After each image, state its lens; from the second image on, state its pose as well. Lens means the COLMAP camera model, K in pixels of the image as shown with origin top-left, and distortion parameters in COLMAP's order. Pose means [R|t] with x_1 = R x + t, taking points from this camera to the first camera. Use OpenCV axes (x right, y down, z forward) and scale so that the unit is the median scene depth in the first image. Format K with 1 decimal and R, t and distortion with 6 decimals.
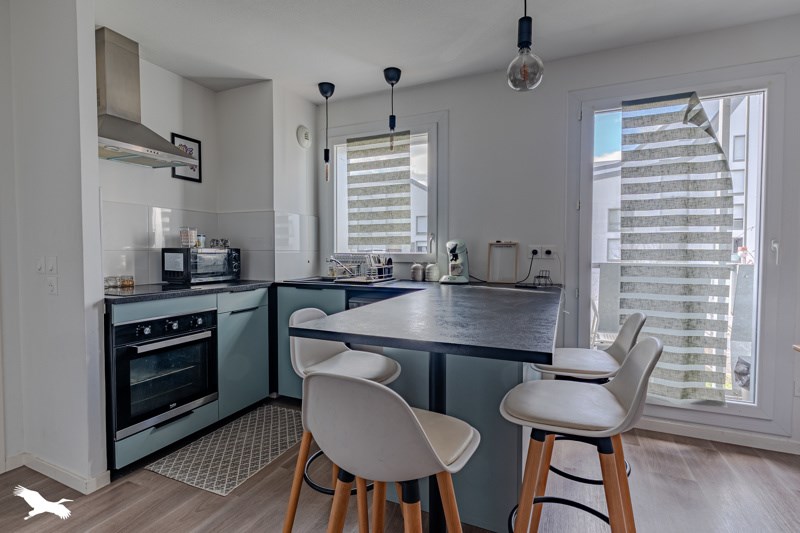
lens RADIAL K [[382.4, 0, 395.1], [0, 382.4, 262.7], [0, 0, 1]] dist [-0.001980, -0.000751]
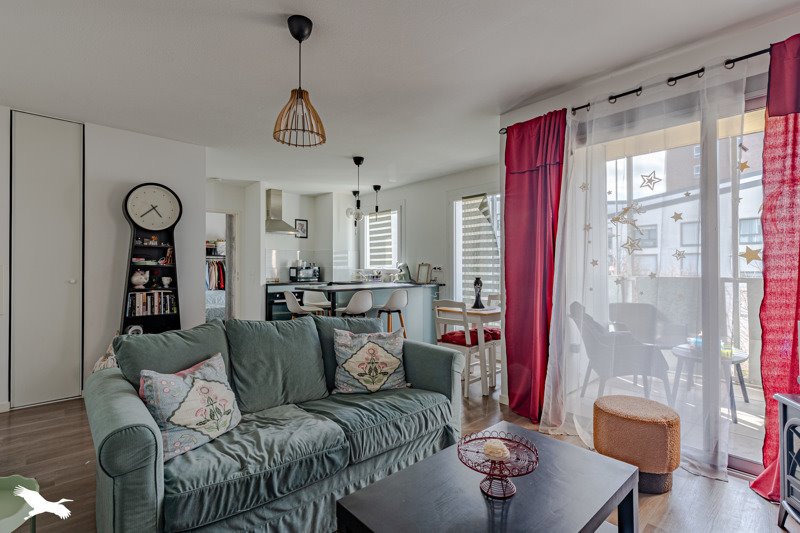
lens RADIAL K [[382.4, 0, 395.1], [0, 382.4, 262.7], [0, 0, 1]] dist [-0.001980, -0.000751]
pose [[0.912610, -0.007891, -0.408756, 1.152232], [-0.010228, 0.999060, -0.042123, 0.035955], [0.408704, 0.042622, 0.911671, -1.100588]]
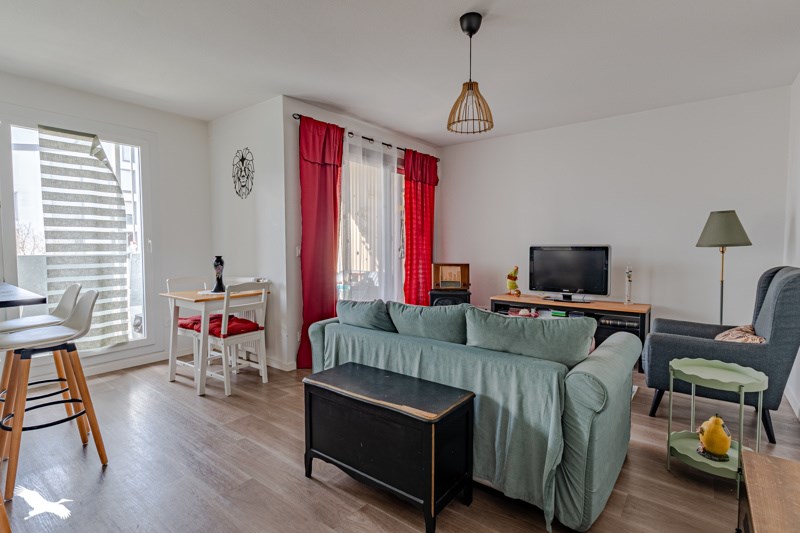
lens RADIAL K [[382.4, 0, 395.1], [0, 382.4, 262.7], [0, 0, 1]] dist [-0.001980, -0.000751]
pose [[0.232602, -0.049347, 0.971319, -0.372121], [0.033178, 0.998533, 0.042785, 0.012324], [-0.972006, 0.022274, 0.233898, -0.419389]]
